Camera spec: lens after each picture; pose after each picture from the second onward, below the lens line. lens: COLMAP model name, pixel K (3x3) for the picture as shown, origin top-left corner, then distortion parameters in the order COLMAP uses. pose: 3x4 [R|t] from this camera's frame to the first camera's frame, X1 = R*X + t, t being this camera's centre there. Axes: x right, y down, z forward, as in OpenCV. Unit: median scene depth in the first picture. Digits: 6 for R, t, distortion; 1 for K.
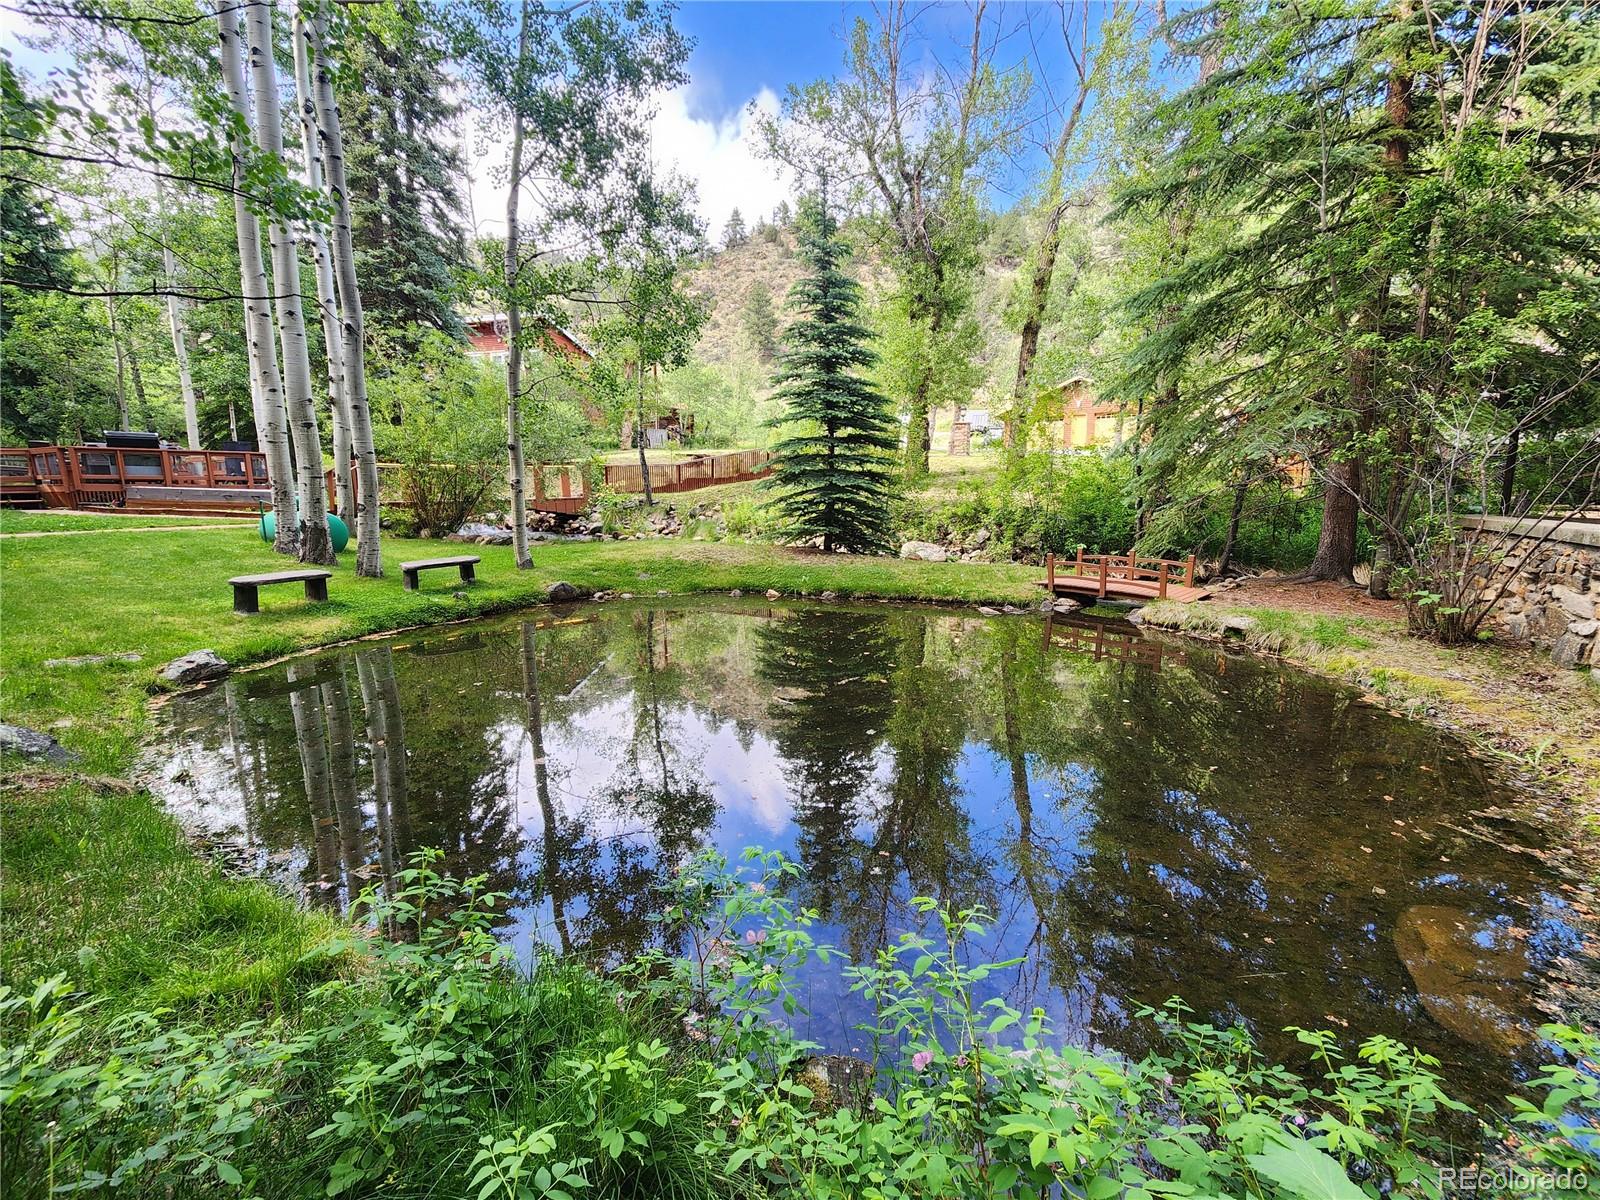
lens RADIAL K [[650.4, 0, 796.3], [0, 650.4, 592.7], [0, 0, 1]] dist [0.001337, -0.004319]
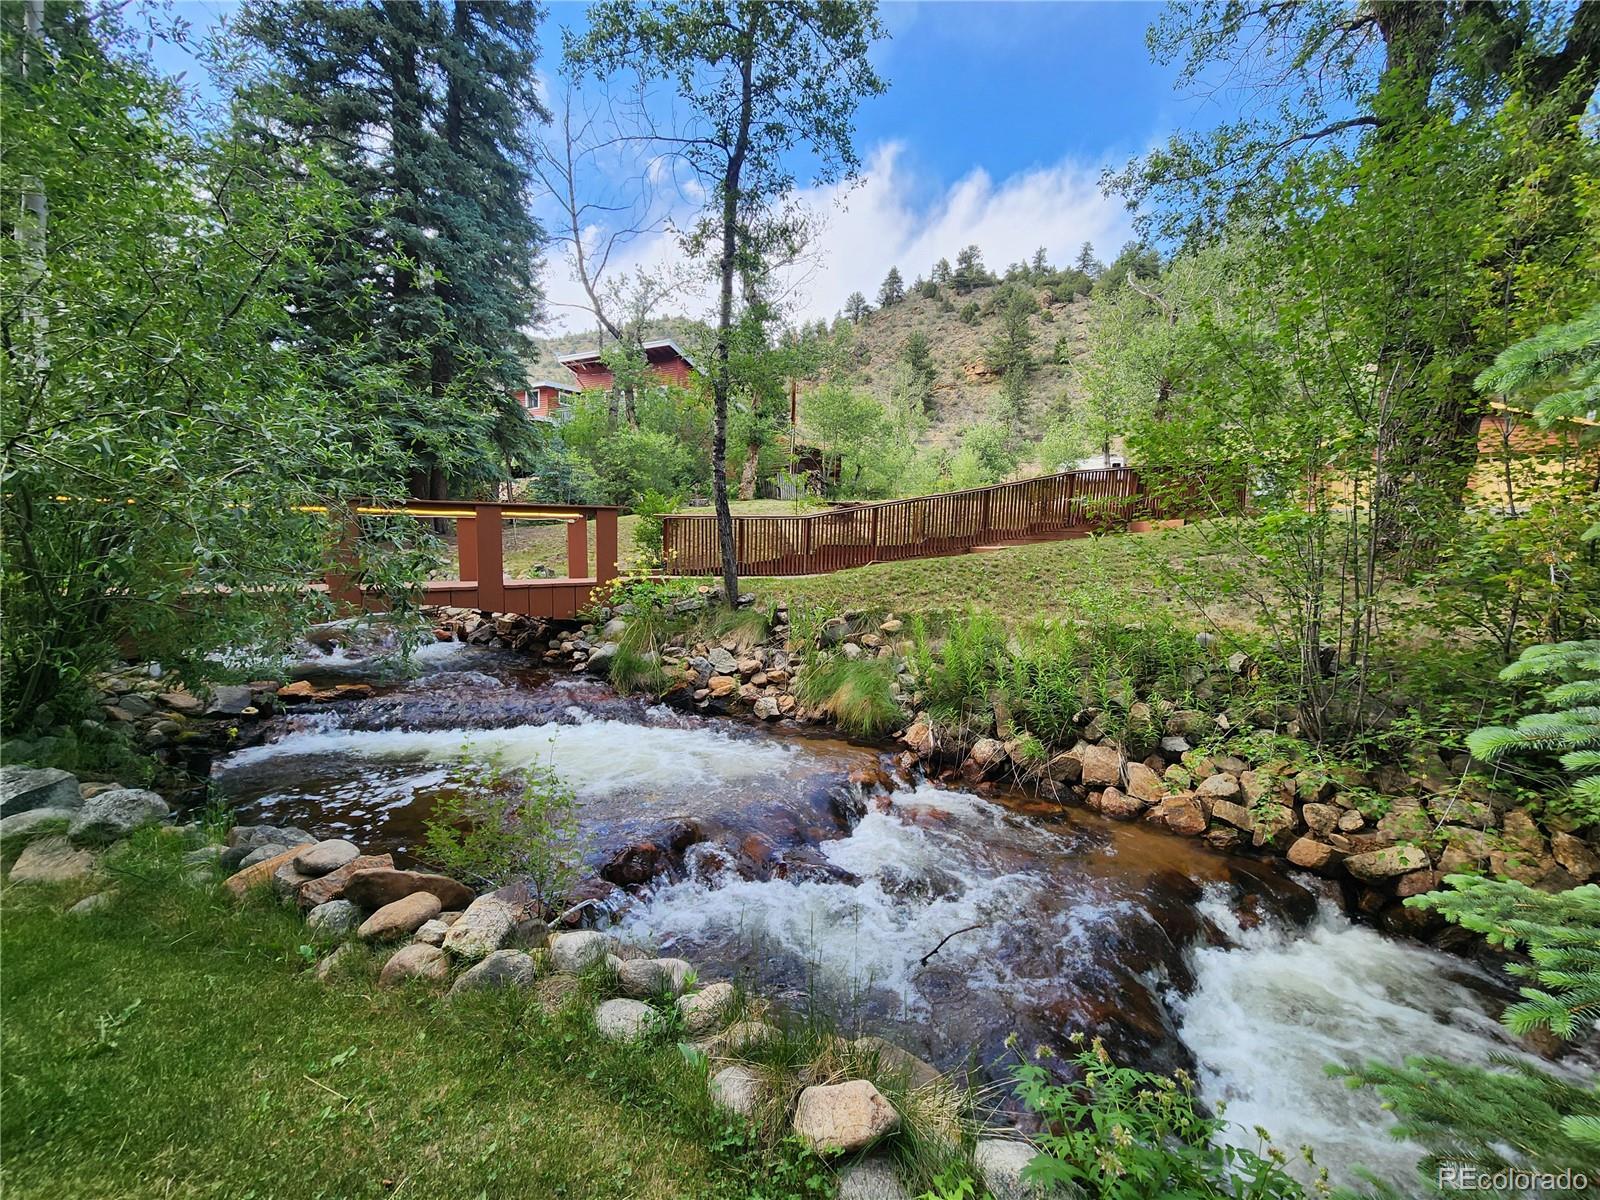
lens RADIAL K [[650.4, 0, 796.3], [0, 650.4, 592.7], [0, 0, 1]] dist [0.001337, -0.004319]
pose [[0.976456, 0.038120, -0.212320, -0.078879], [-0.057340, 0.994720, -0.085114, -0.093659], [0.207955, 0.095284, 0.973486, 0.502433]]
